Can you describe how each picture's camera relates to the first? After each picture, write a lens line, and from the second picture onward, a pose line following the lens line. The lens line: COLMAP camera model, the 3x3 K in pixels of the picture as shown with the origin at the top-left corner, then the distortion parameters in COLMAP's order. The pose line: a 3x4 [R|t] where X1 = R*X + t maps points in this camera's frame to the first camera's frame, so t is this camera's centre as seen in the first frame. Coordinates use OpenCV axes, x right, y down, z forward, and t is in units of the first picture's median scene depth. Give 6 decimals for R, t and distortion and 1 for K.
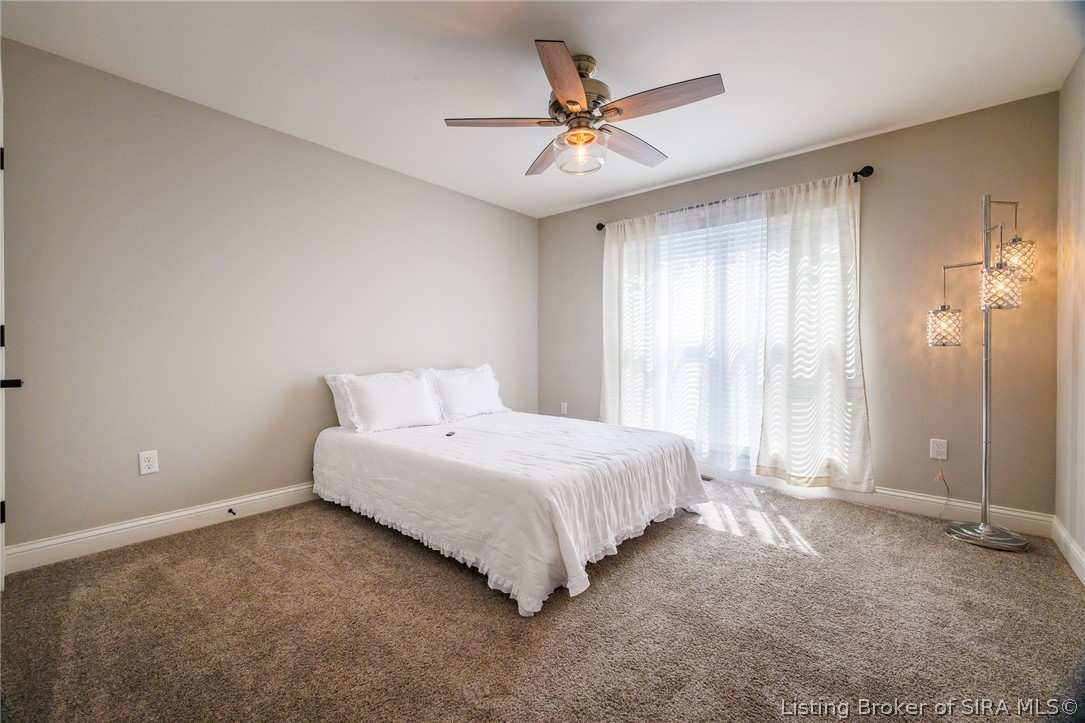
lens RADIAL K [[452.8, 0, 539.3], [0, 452.8, 356.4], [0, 0, 1]] dist [-0.004052, -0.000114]
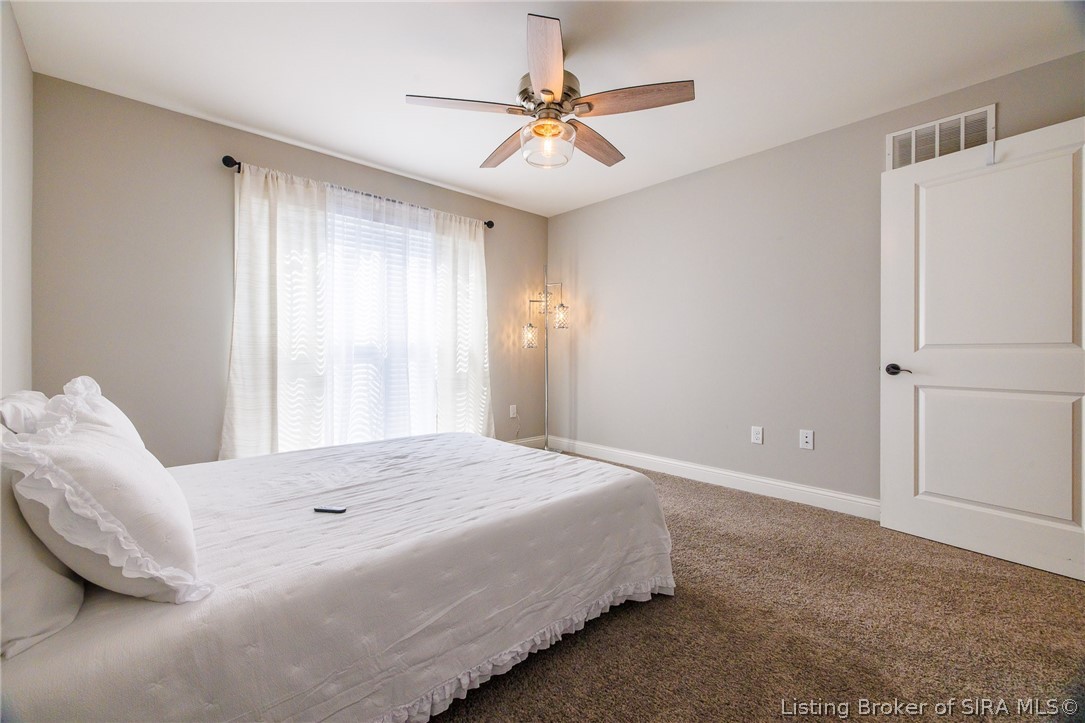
lens RADIAL K [[452.8, 0, 526.6], [0, 452.8, 352.2], [0, 0, 1]] dist [-0.004052, -0.000114]
pose [[0.127773, -0.001630, 0.991802, -0.614945], [0.008934, 0.999960, 0.000492, -0.005912], [-0.991763, 0.008798, 0.127782, 0.643136]]
